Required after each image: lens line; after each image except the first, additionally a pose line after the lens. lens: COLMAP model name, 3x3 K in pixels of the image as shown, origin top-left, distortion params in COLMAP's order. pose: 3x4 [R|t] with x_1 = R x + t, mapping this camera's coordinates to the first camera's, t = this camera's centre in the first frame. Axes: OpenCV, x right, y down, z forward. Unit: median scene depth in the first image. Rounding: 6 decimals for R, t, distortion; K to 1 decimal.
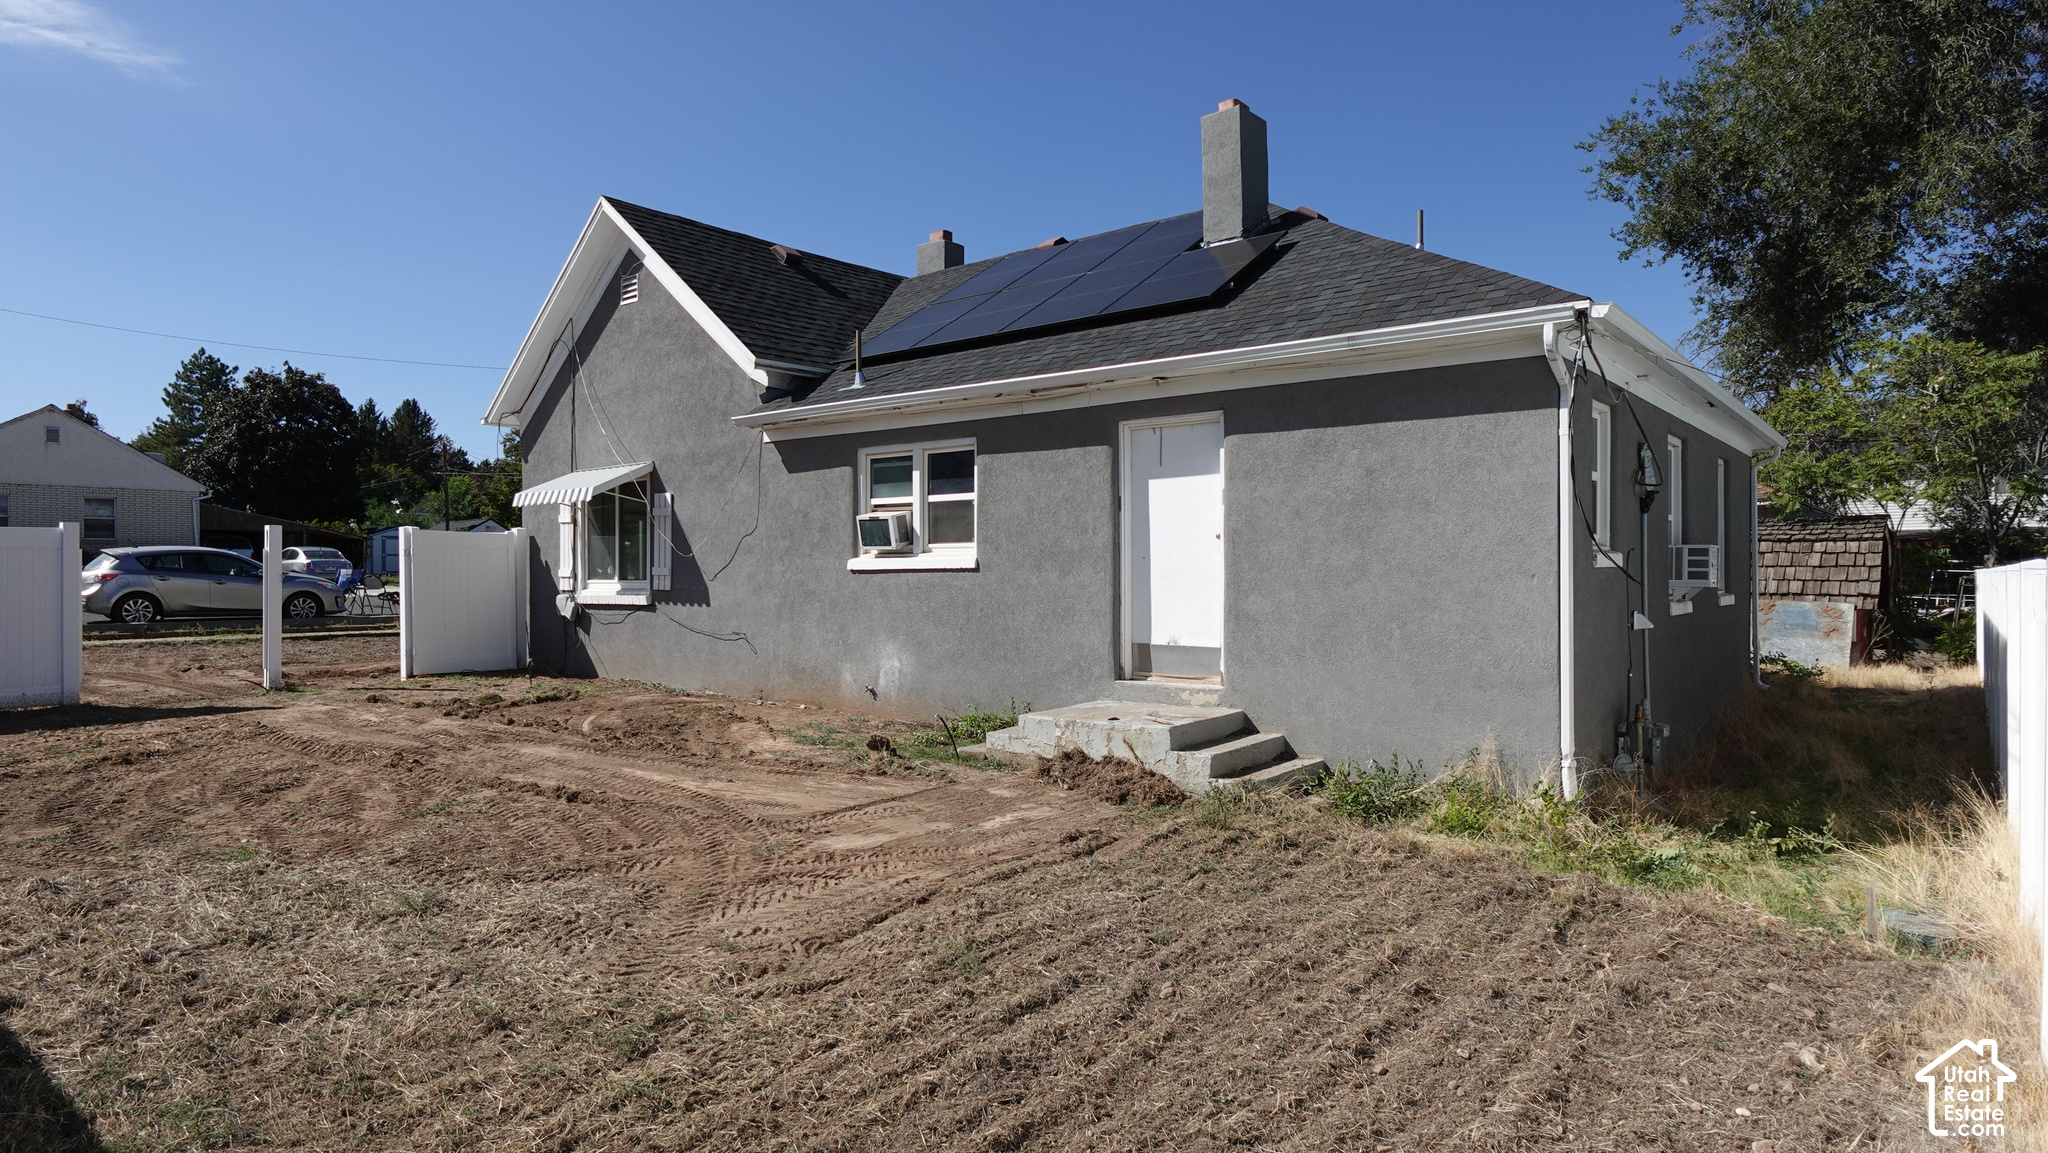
lens RADIAL K [[1156.3, 0, 1016.9], [0, 1156.3, 570.3], [0, 0, 1]] dist [0.001175, 0.001106]
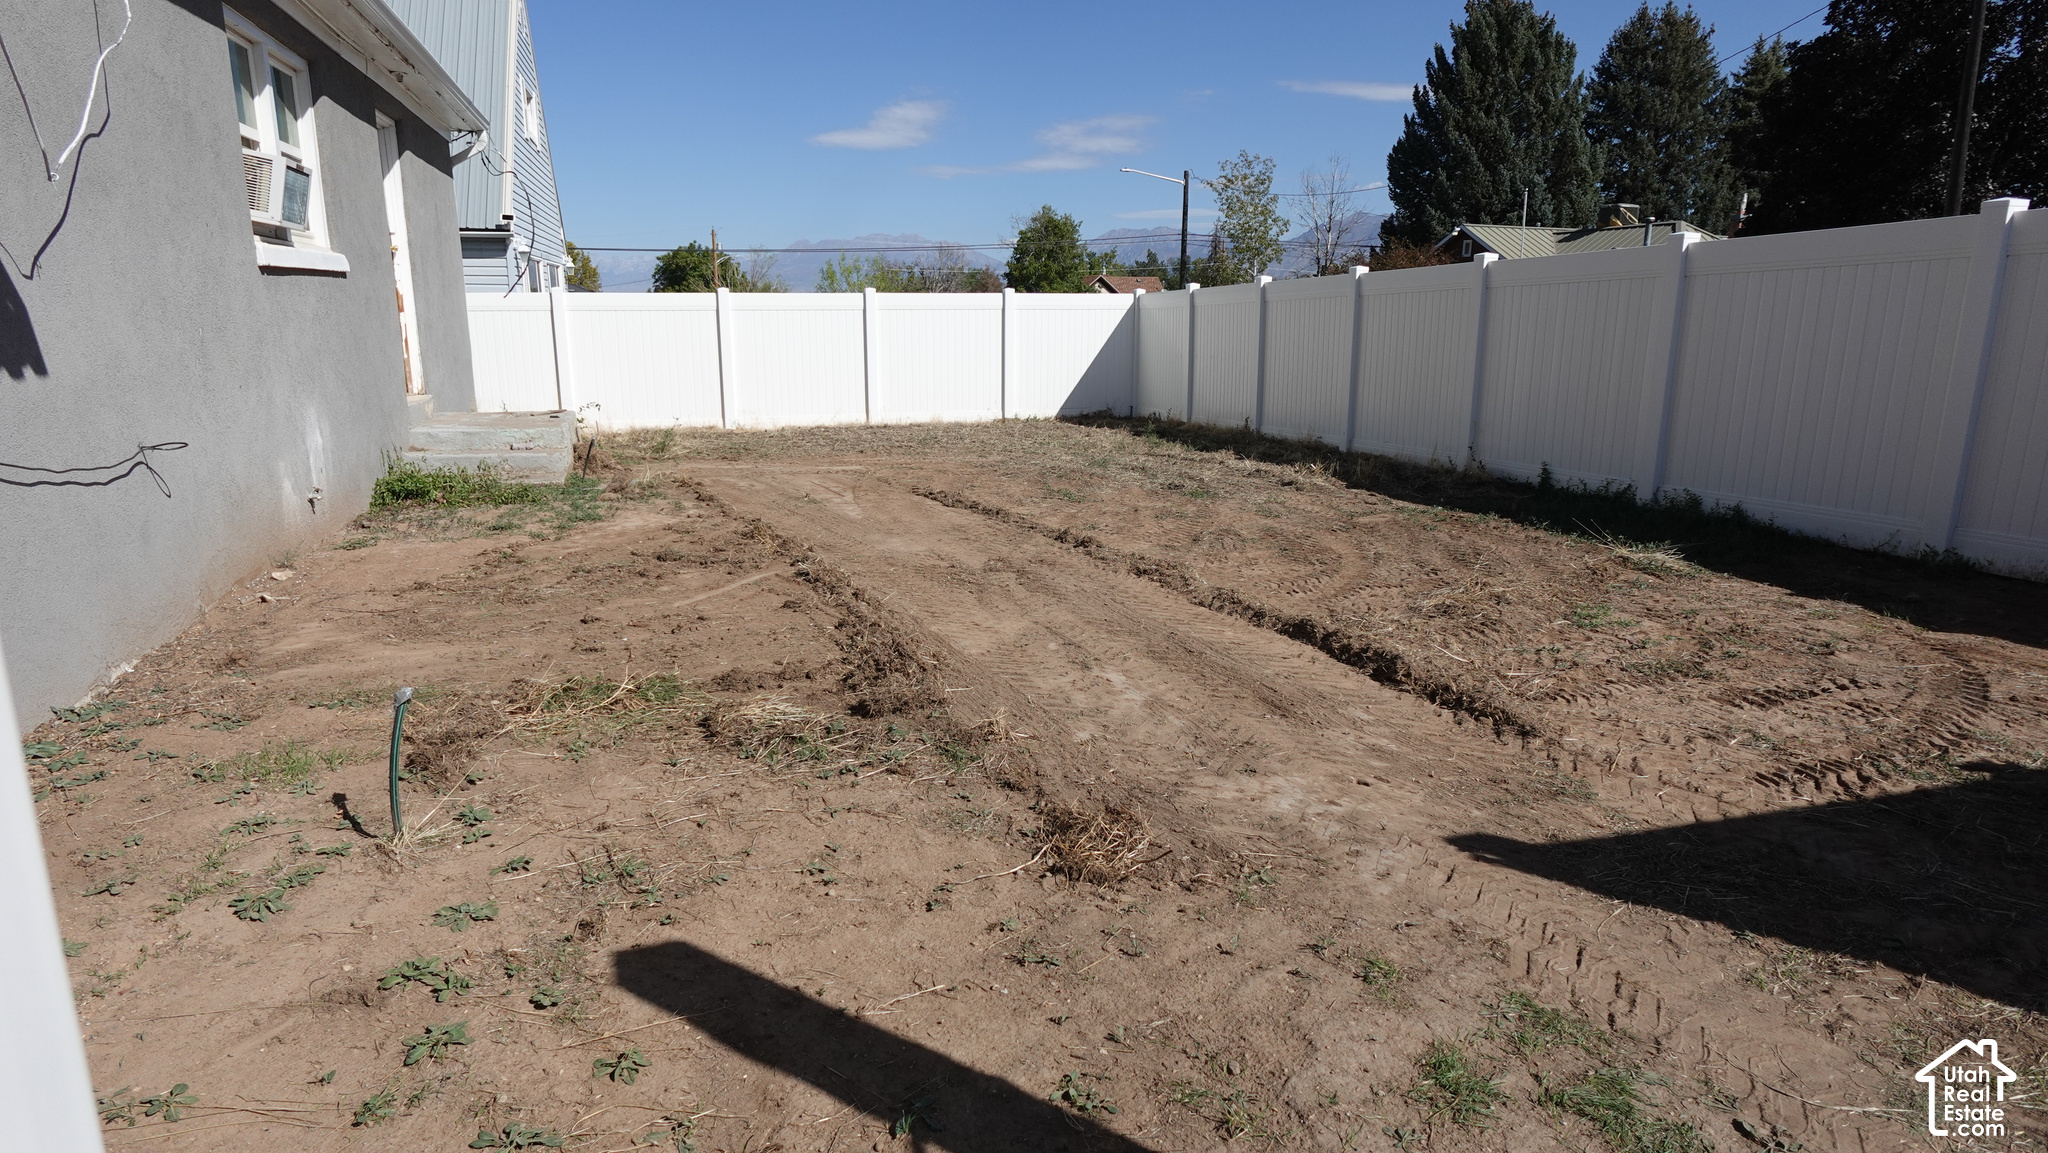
lens RADIAL K [[1156.3, 0, 1016.9], [0, 1156.3, 570.3], [0, 0, 1]] dist [0.001175, 0.001106]
pose [[-0.830019, -0.119265, 0.544835, -0.693461], [0.006846, 0.974617, 0.223775, 0.018501], [-0.557693, 0.189467, -0.808134, 1.249261]]
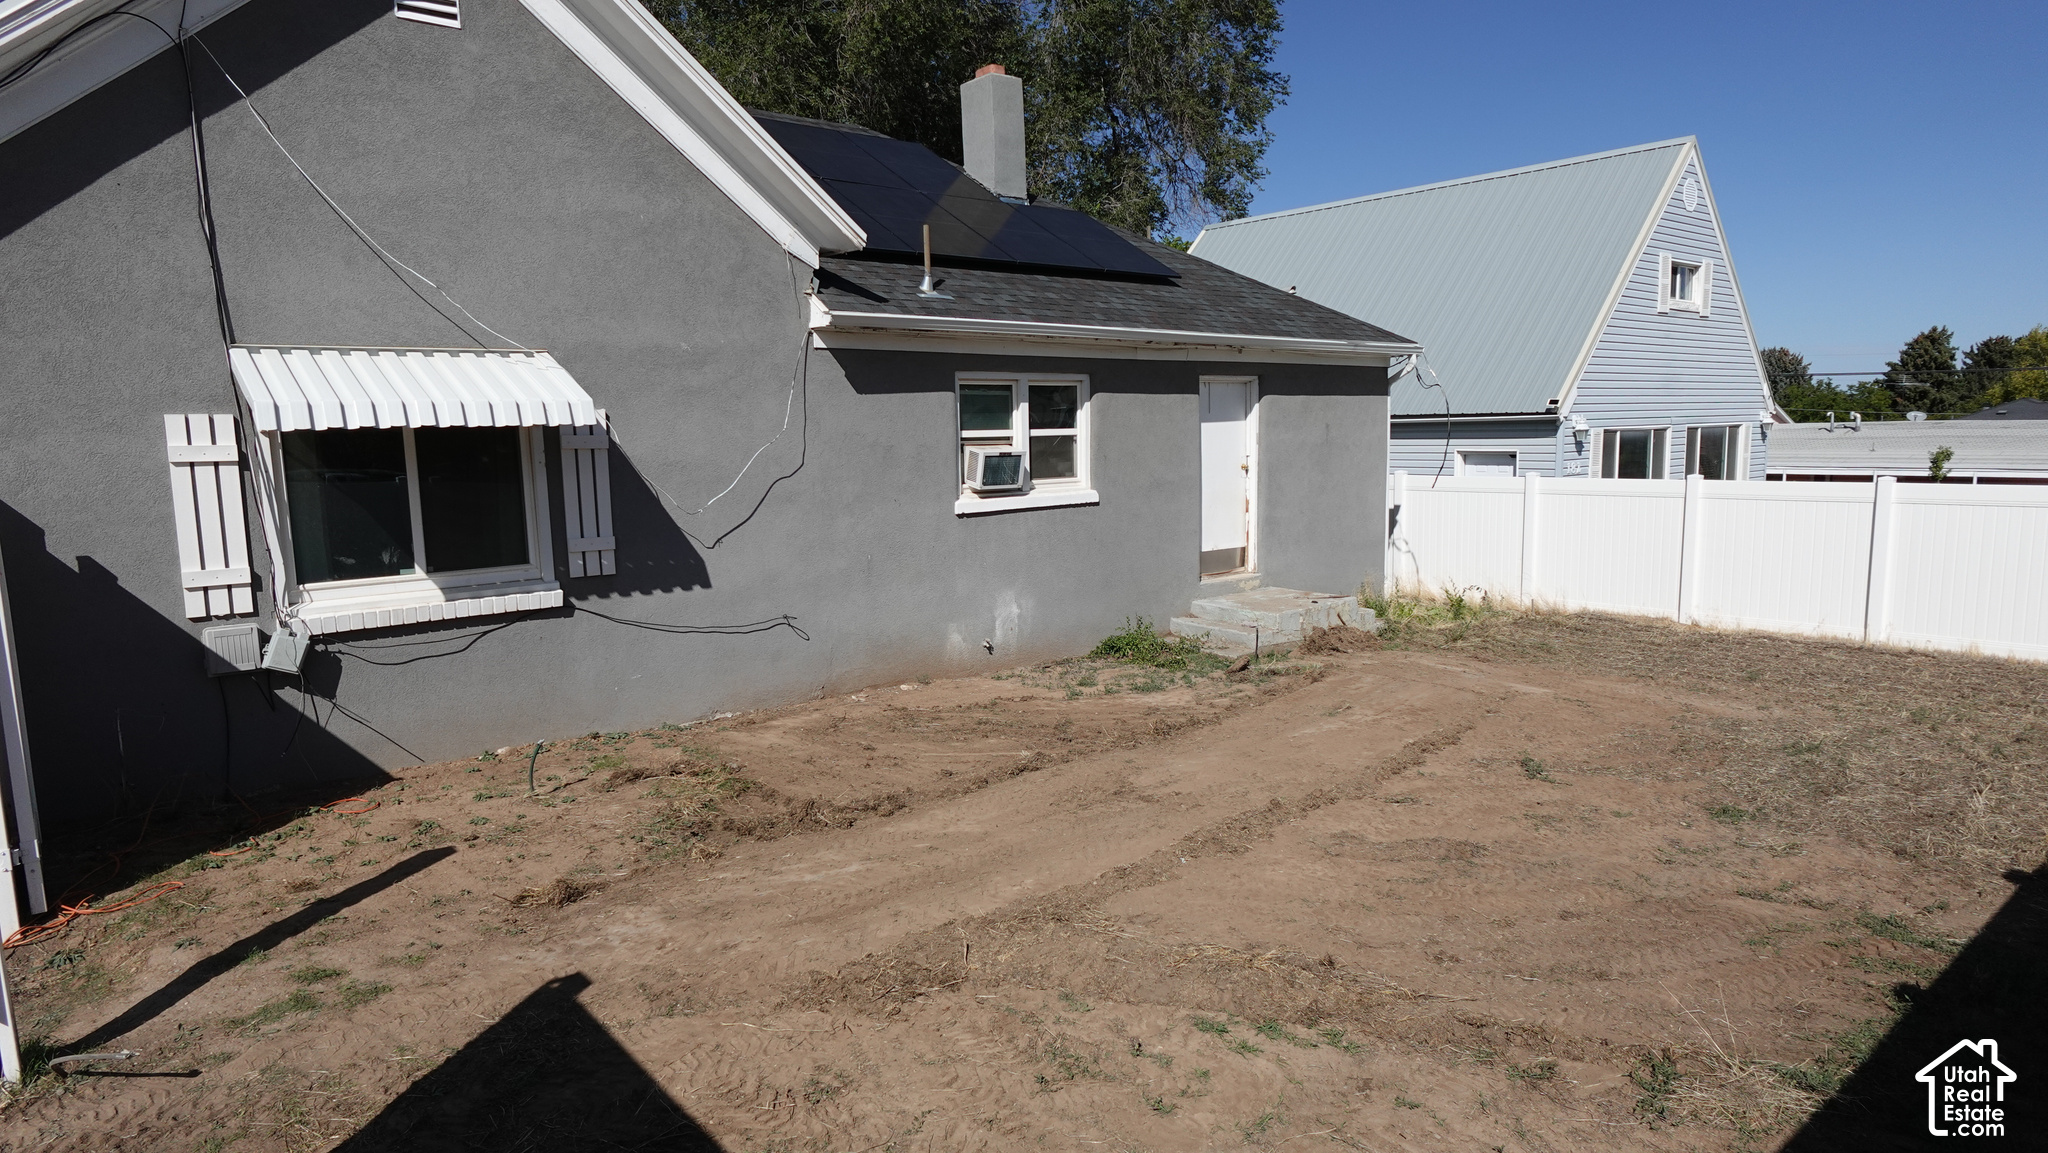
lens RADIAL K [[1156.3, 0, 1016.9], [0, 1156.3, 570.3], [0, 0, 1]] dist [0.001175, 0.001106]
pose [[0.199139, -0.111204, 0.973641, -0.985874], [0.030144, 0.993766, 0.107337, -0.050018], [-0.979507, 0.007974, 0.201250, 0.789567]]
